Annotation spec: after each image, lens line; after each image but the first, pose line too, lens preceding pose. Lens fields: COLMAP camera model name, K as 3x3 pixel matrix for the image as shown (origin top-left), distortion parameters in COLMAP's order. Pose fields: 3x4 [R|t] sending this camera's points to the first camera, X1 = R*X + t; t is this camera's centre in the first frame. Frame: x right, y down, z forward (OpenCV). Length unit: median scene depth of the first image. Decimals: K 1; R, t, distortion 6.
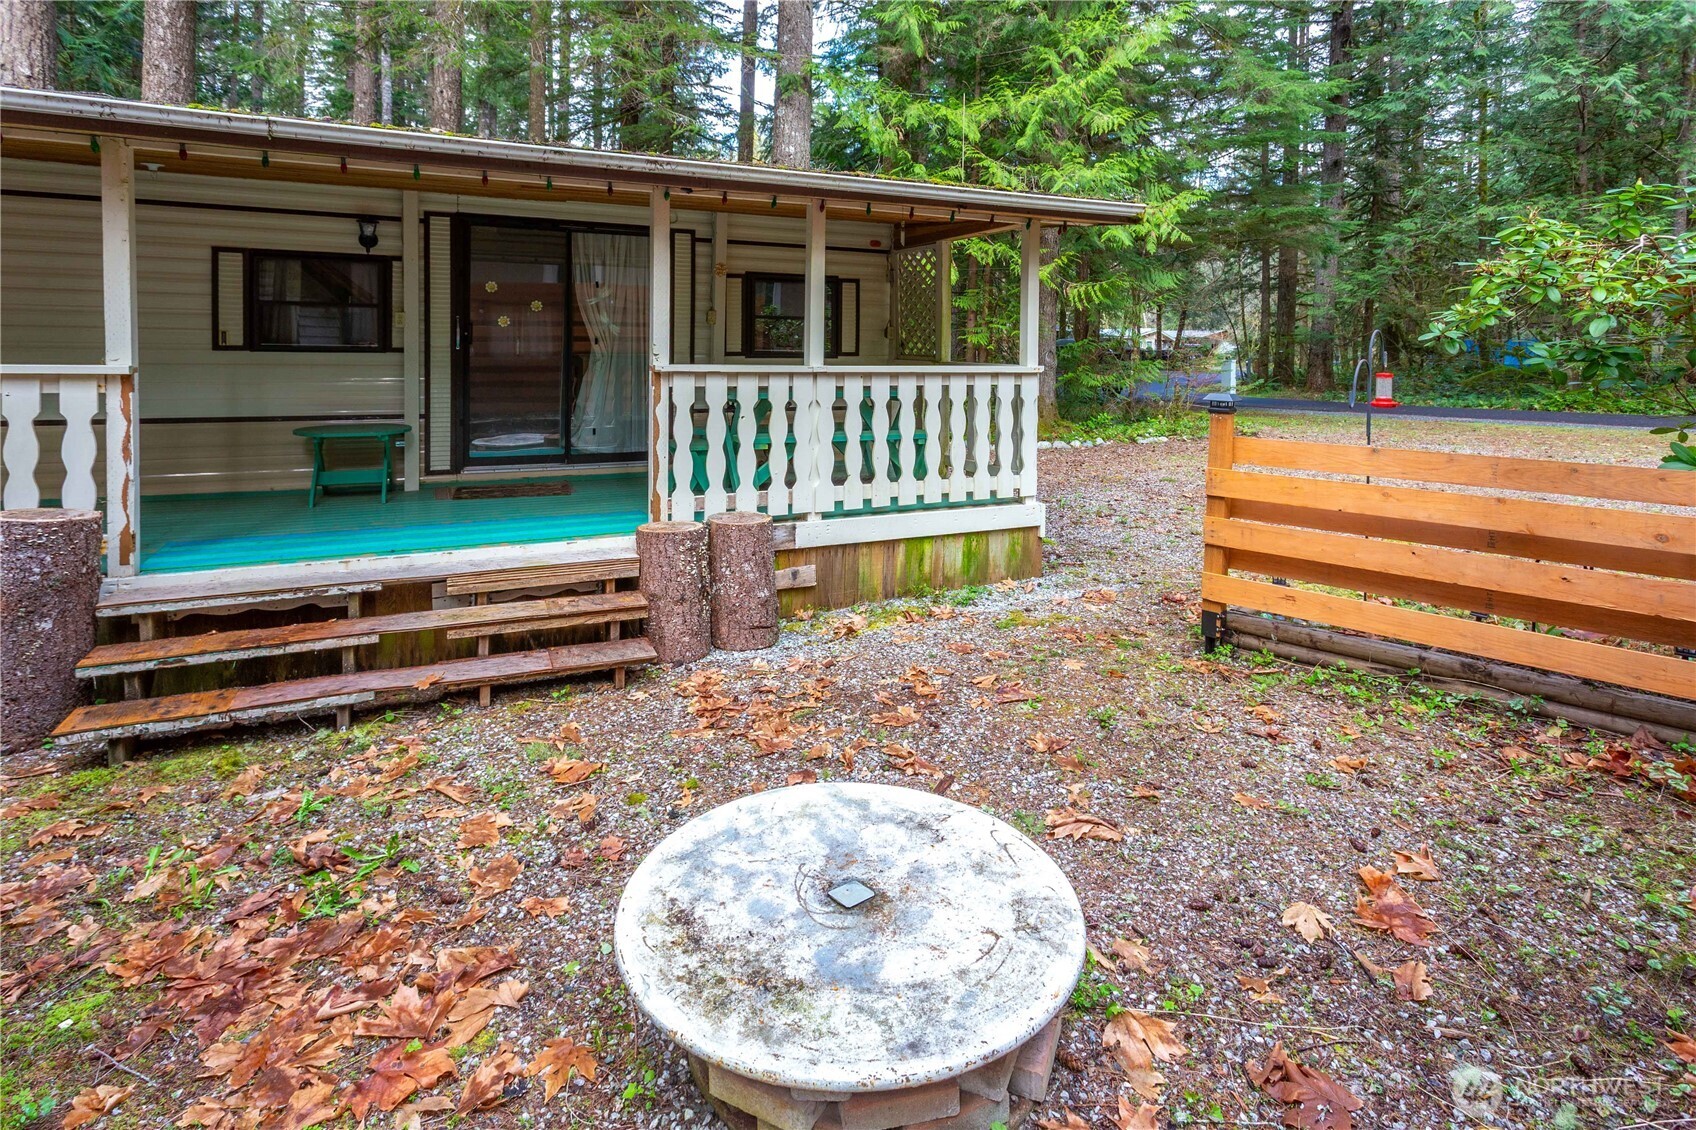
lens RADIAL K [[839.4, 0, 818.3], [0, 839.4, 370.7], [0, 0, 1]] dist [0.004757, -0.001476]
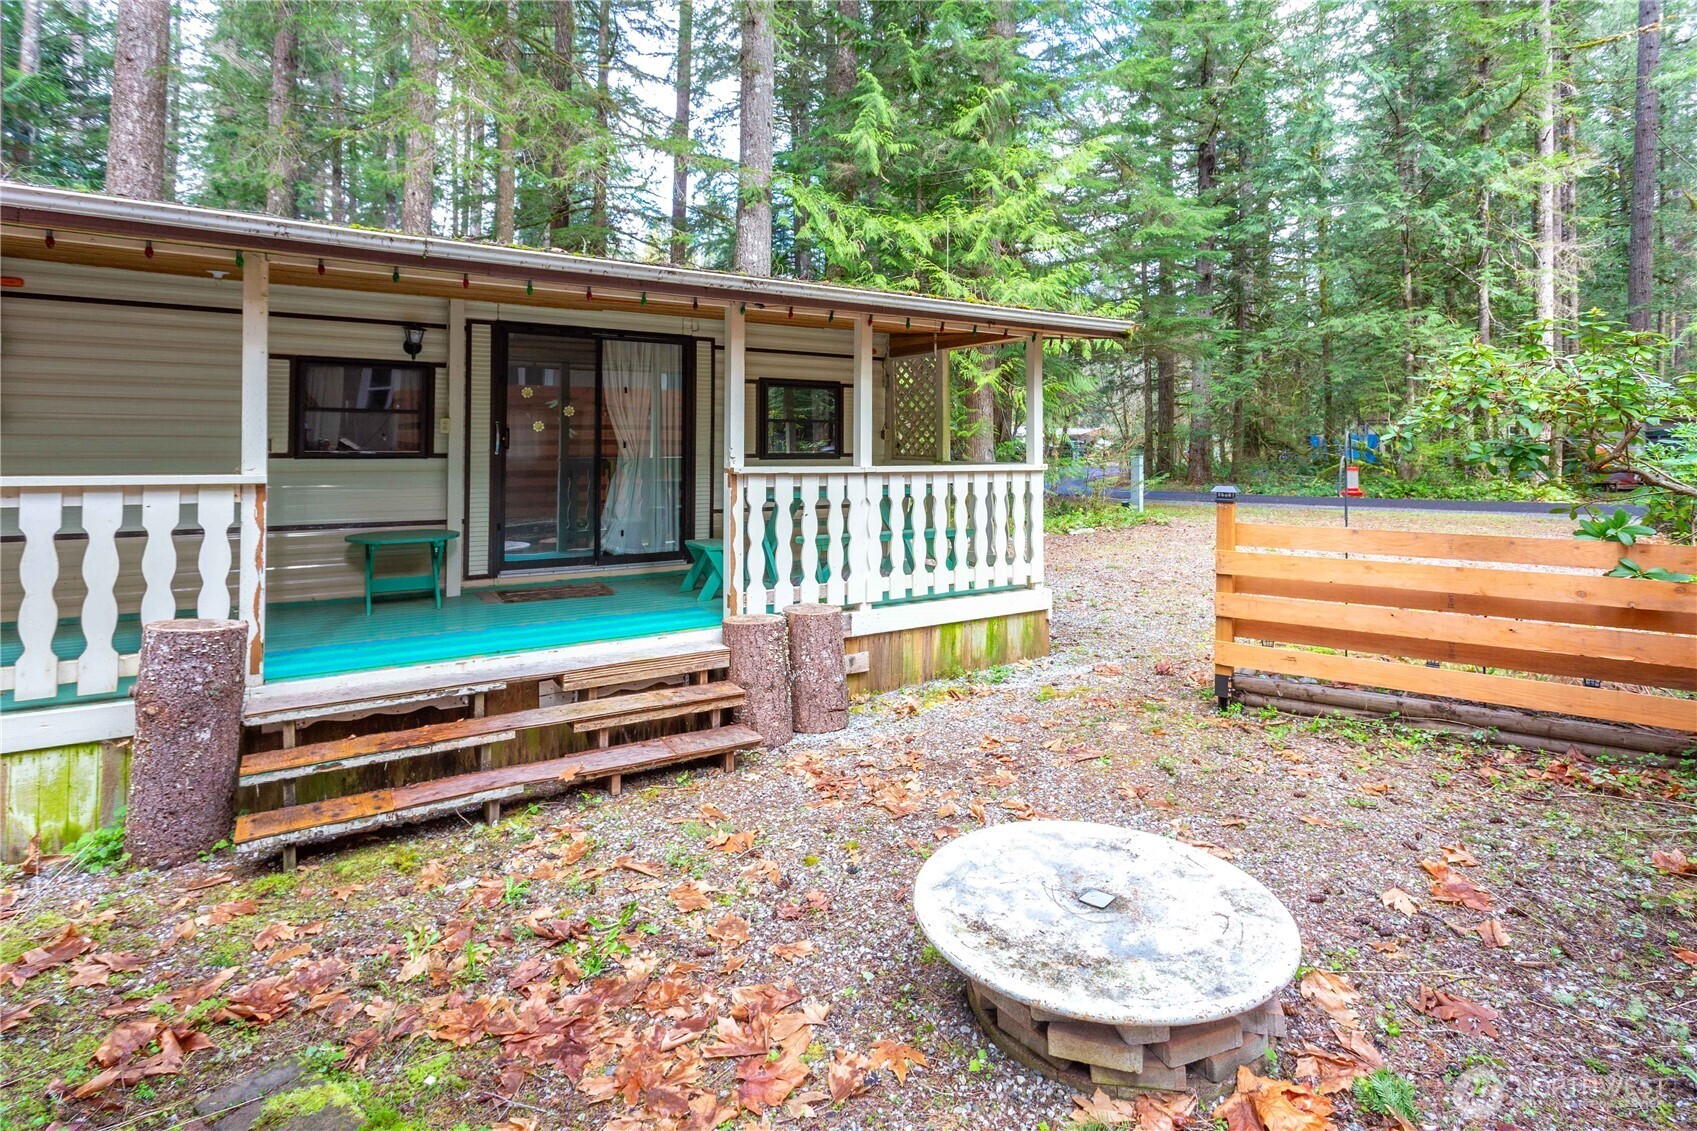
lens RADIAL K [[842.6, 0, 832.7], [0, 842.6, 428.5], [0, 0, 1]] dist [0.002155, -0.000188]
pose [[0.989236, -0.005286, 0.146233, -0.279480], [0.012443, 0.998766, -0.048072, -0.004233], [-0.145798, 0.049374, 0.988081, -0.103538]]
